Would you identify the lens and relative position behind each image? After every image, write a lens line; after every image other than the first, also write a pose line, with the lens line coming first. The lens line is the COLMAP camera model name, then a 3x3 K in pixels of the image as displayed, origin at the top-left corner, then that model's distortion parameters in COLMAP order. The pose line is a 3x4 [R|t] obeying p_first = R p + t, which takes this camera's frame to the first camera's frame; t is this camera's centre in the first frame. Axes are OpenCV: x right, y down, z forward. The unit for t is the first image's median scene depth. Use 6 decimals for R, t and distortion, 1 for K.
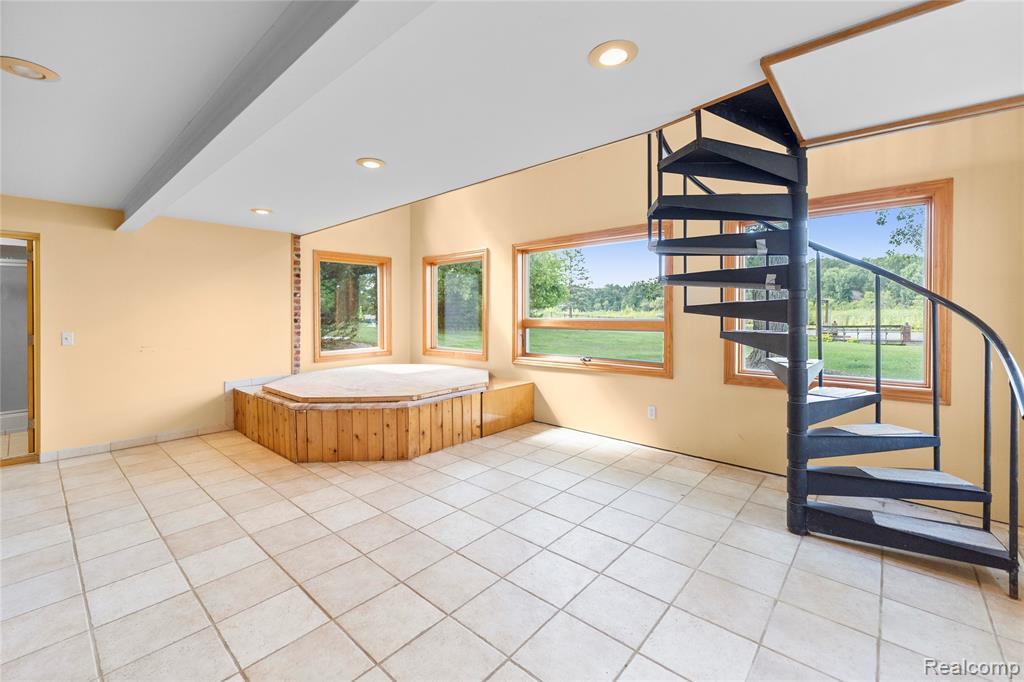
lens RADIAL K [[434.0, 0, 516.3], [0, 434.0, 316.2], [0, 0, 1]] dist [0.014434, -0.000092]
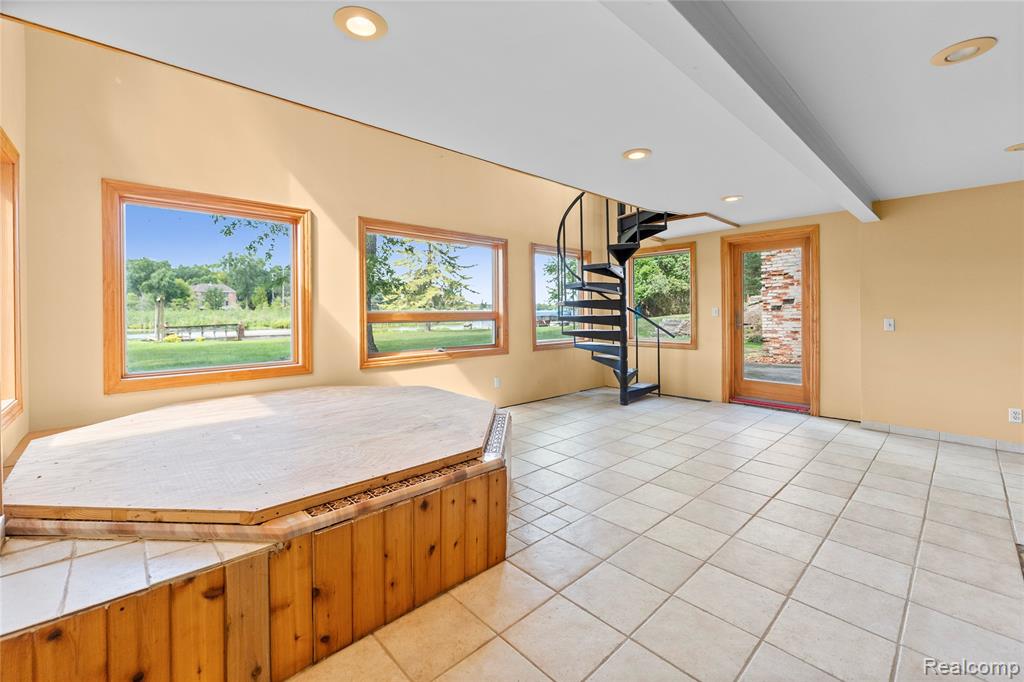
lens RADIAL K [[418.0, 0, 513.2], [0, 418.0, 330.8], [0, 0, 1]] dist [0.006857, -0.000314]
pose [[0.091020, -0.037418, 0.995146, -1.459653], [0.008657, 0.999286, 0.036781, 0.035730], [-0.995811, 0.005267, 0.091279, 1.332389]]
